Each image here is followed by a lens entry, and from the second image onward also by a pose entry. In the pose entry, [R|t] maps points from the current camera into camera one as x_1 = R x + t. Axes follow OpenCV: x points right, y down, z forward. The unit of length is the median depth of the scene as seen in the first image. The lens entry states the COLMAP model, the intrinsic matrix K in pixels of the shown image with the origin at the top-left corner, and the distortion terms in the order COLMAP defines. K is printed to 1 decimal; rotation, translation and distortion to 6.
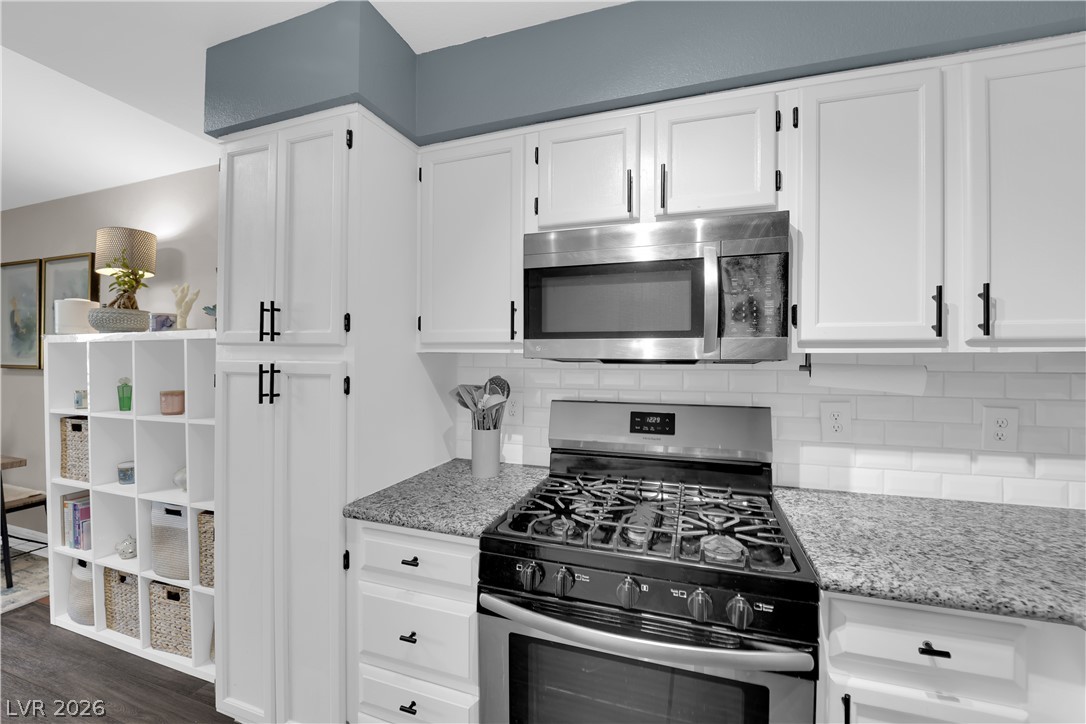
lens RADIAL K [[432.9, 0, 563.6], [0, 432.9, 366.7], [0, 0, 1]] dist [-0.011114, -0.001976]
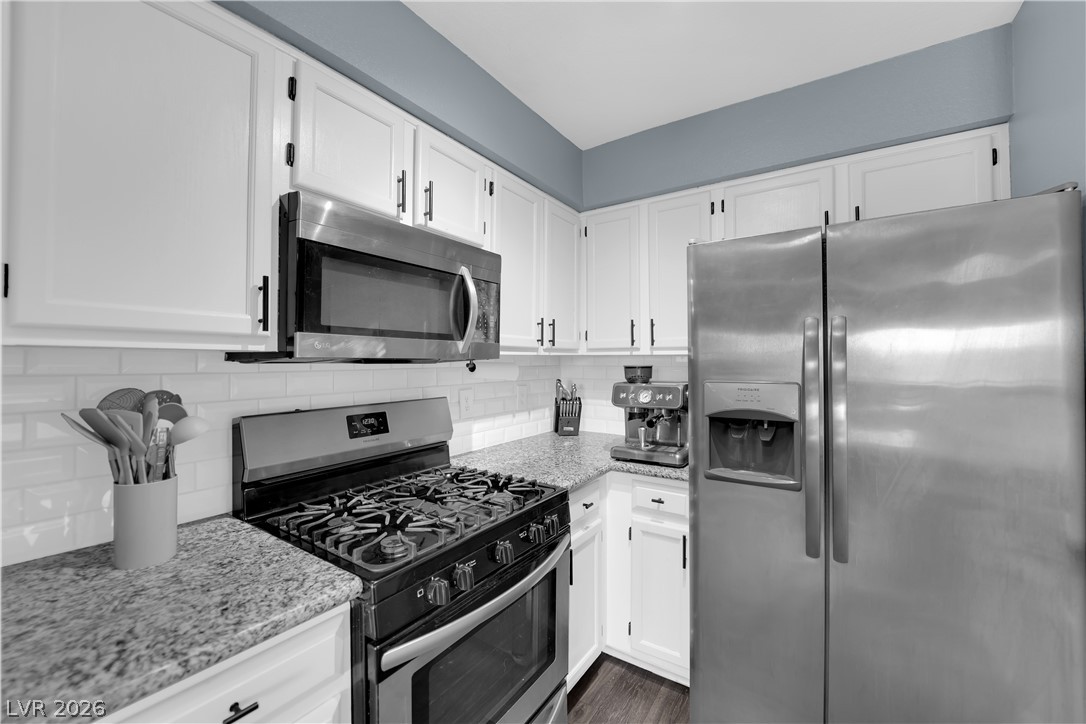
lens RADIAL K [[432.9, 0, 545.6], [0, 432.9, 361.7], [0, 0, 1]] dist [-0.011114, -0.001976]
pose [[0.265952, -0.006486, 0.963964, -0.697302], [0.016035, 0.999869, 0.002303, -0.007411], [-0.963853, 0.014844, 0.266021, 0.398390]]
